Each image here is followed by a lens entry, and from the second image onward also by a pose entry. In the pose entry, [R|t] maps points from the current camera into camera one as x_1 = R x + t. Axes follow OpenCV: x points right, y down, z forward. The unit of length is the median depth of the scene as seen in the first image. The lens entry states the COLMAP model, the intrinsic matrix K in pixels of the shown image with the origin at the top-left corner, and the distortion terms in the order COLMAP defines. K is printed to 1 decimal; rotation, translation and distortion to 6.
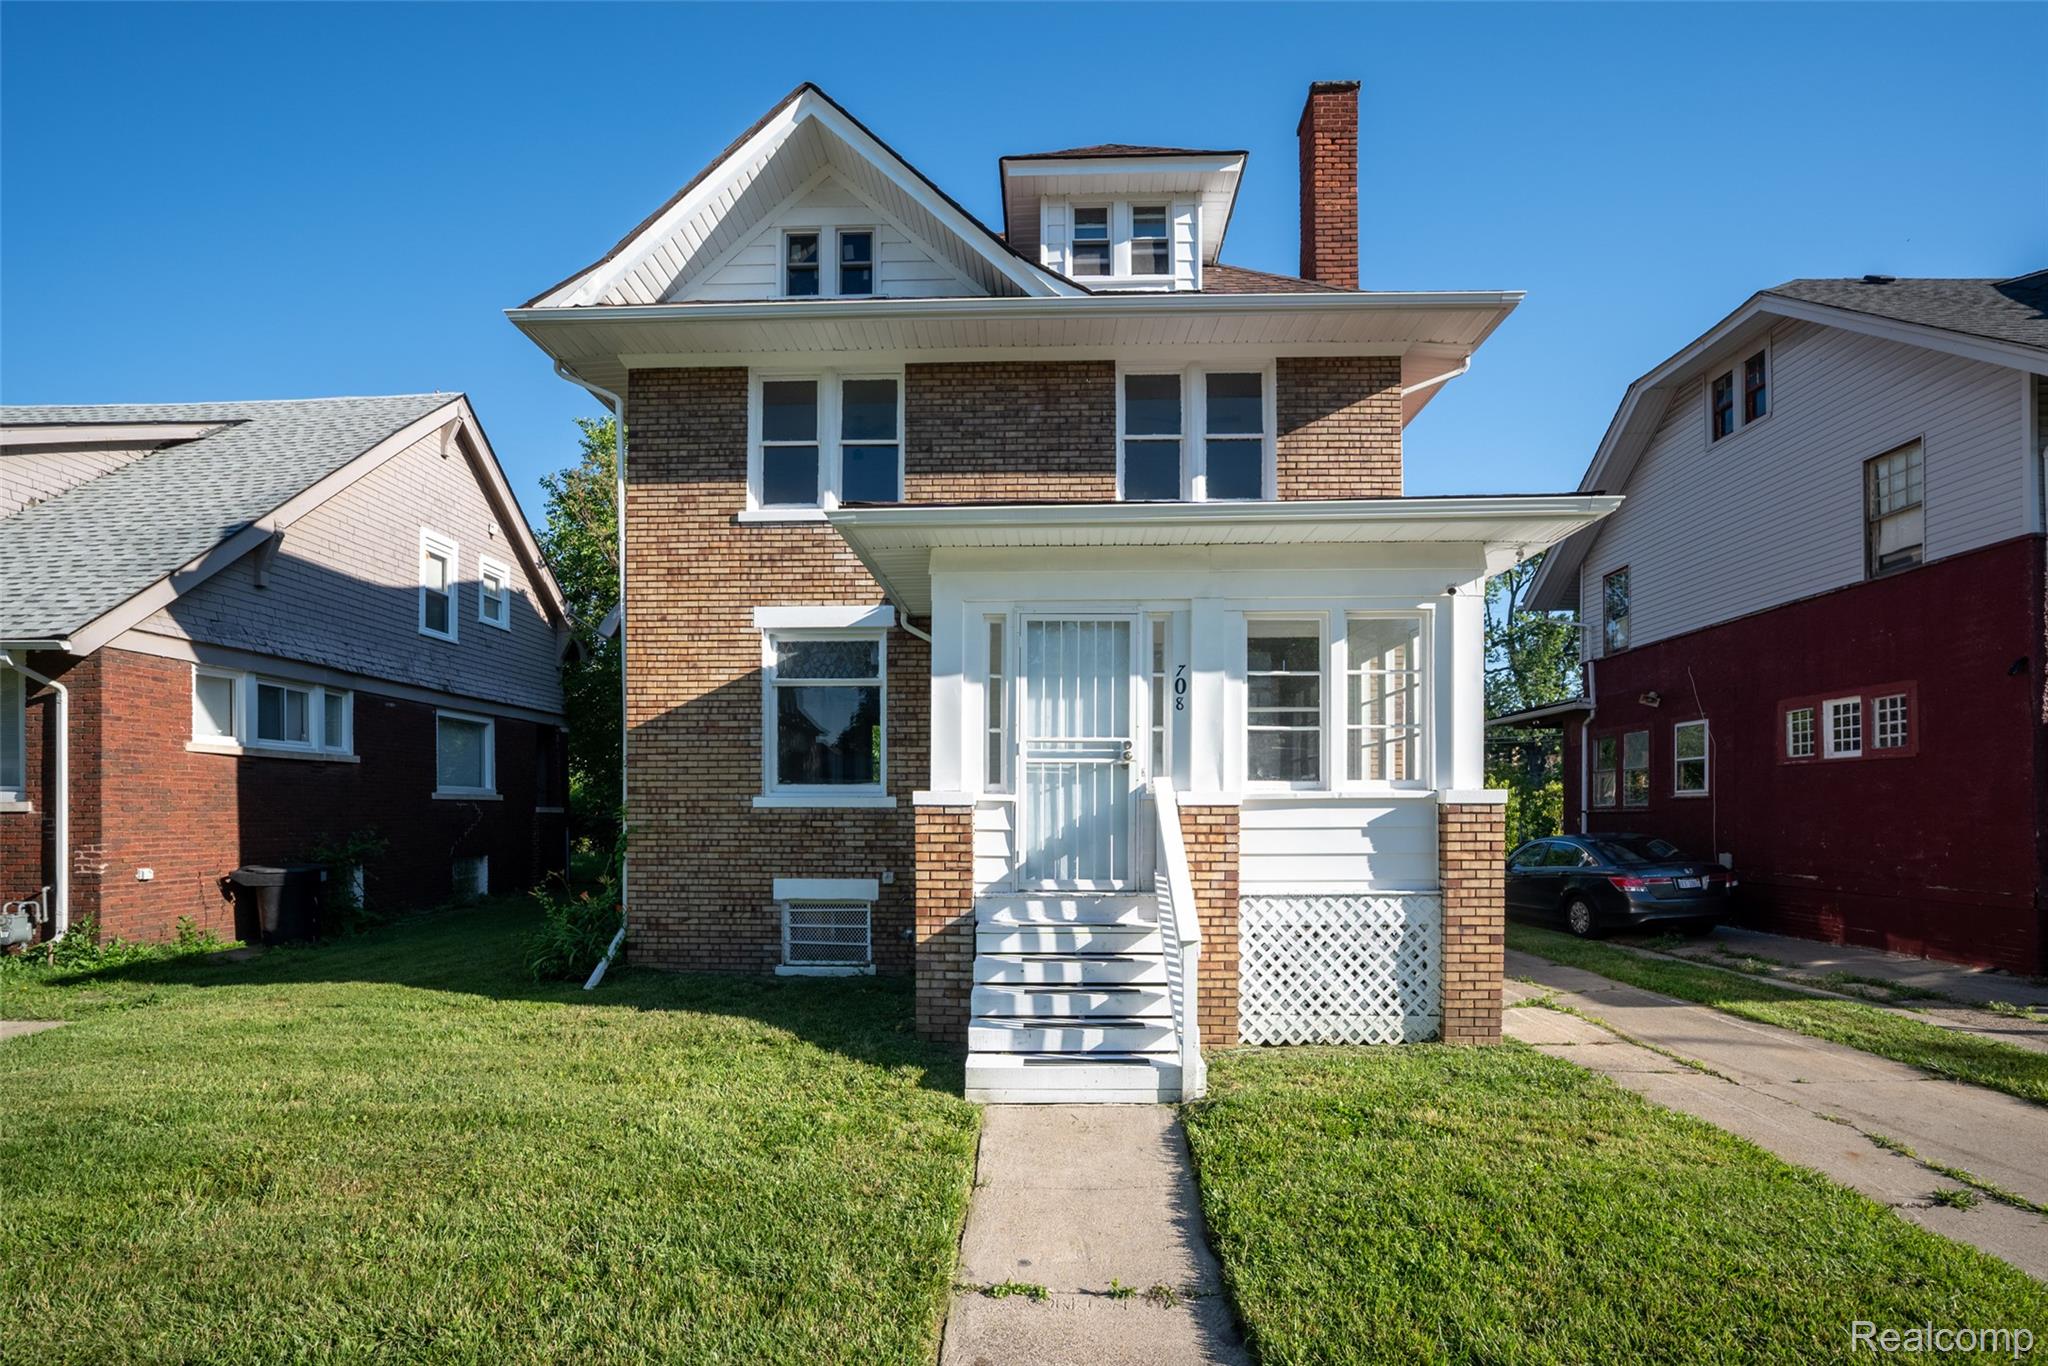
lens RADIAL K [[1066.0, 0, 1024.0], [0, 1066.0, 683.0], [0, 0, 1]] dist [-0.029453, -0.000273]
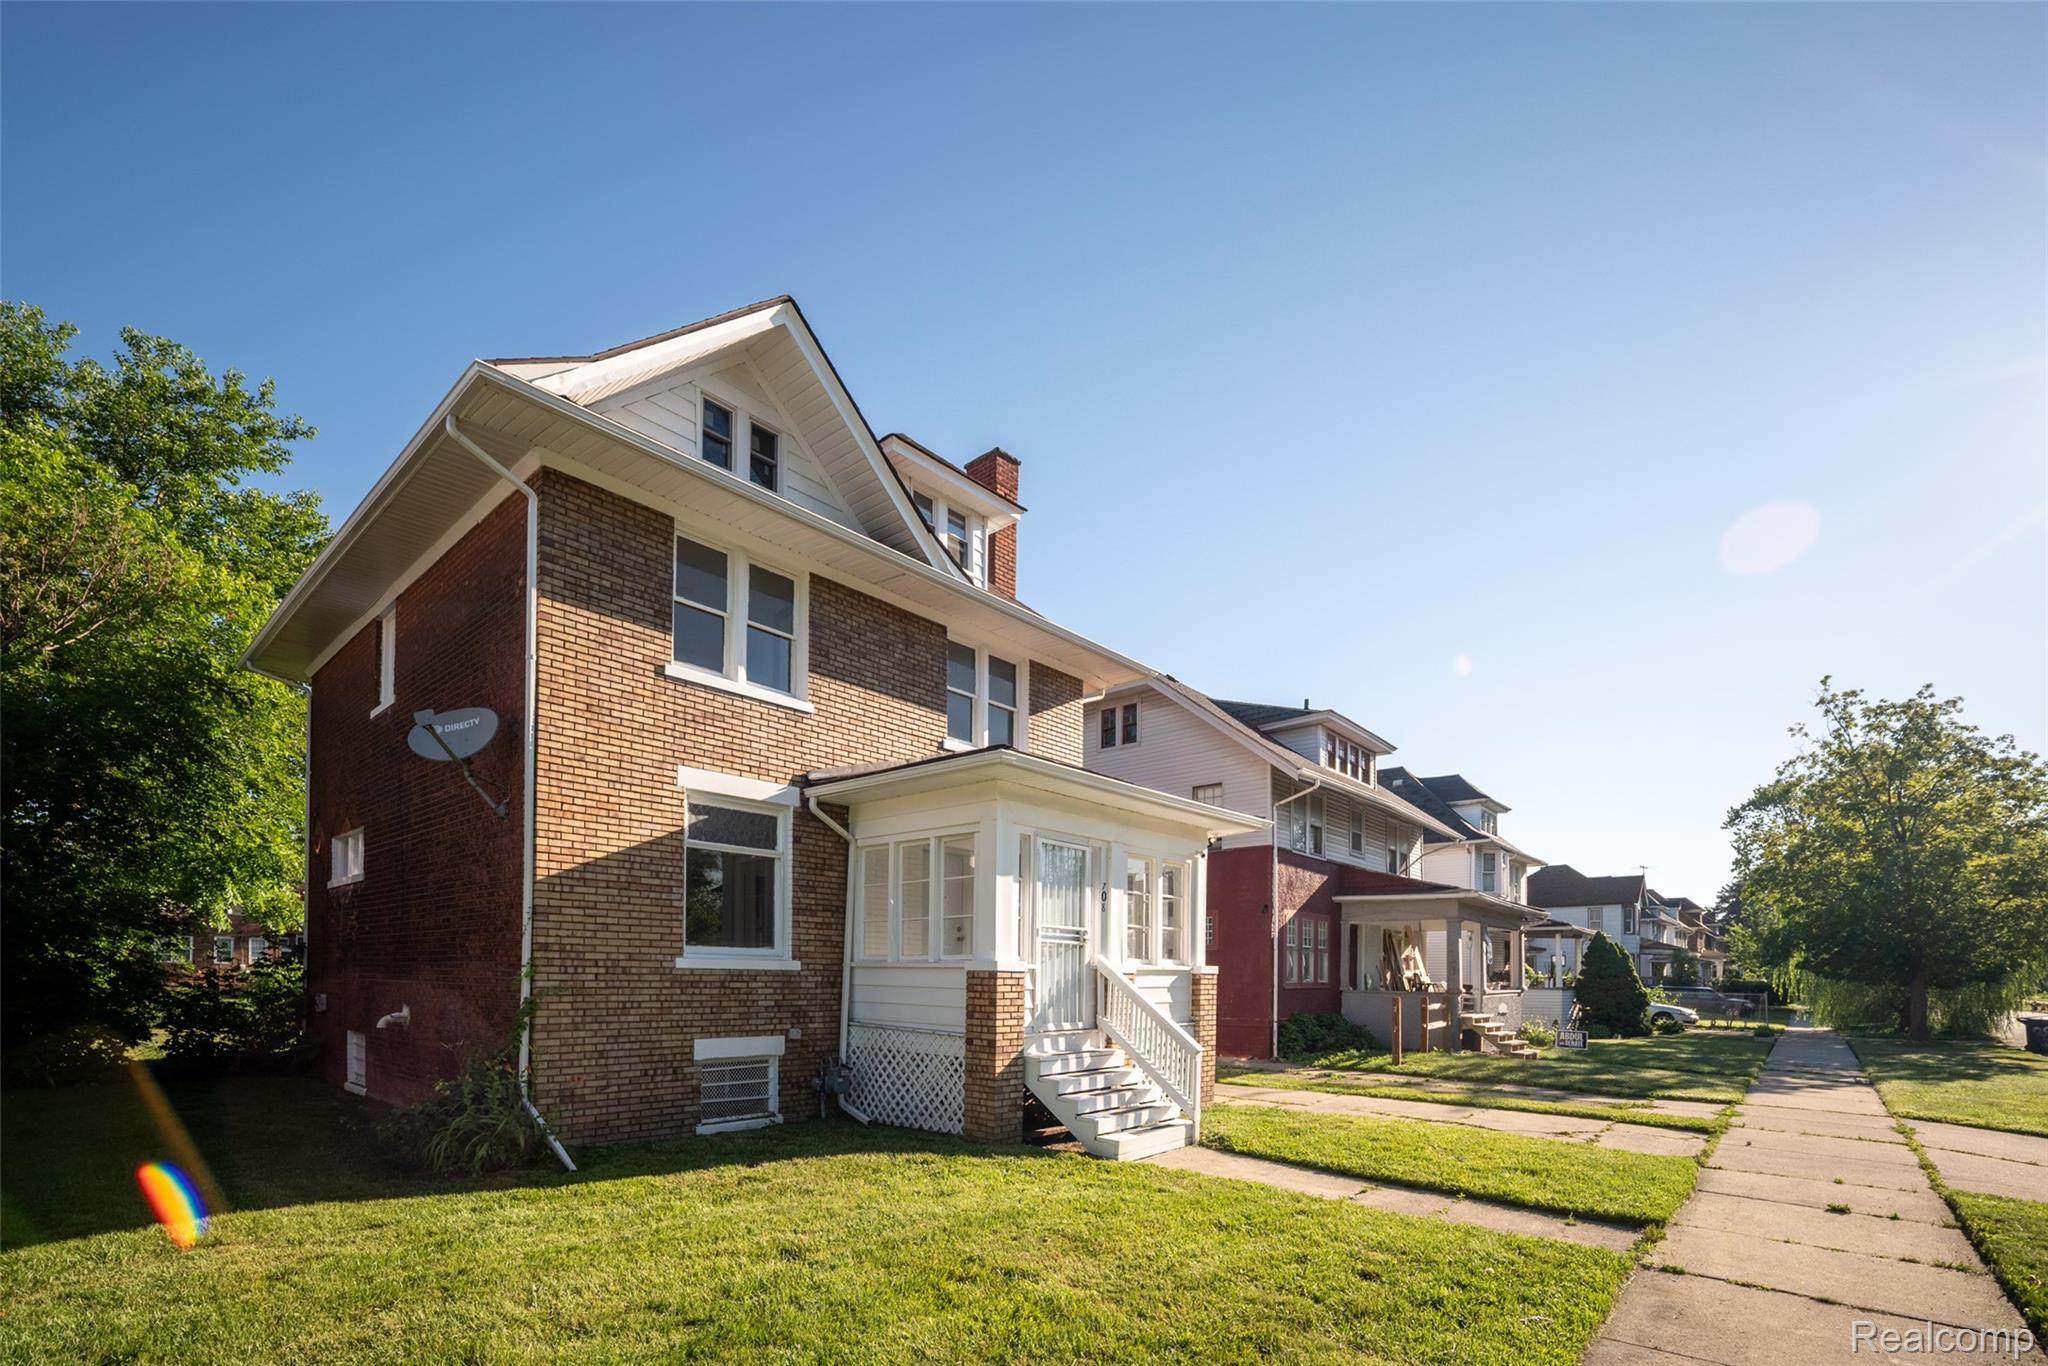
lens RADIAL K [[1349.1, 0, 1024.0], [0, 1349.1, 683.0], [0, 0, 1]] dist [-0.030221, -0.000097]
pose [[0.464631, 0.193686, 0.864062, -1.258879], [-0.115106, 0.980717, -0.157940, 0.015982], [-0.877991, -0.026075, 0.477966, 0.115902]]
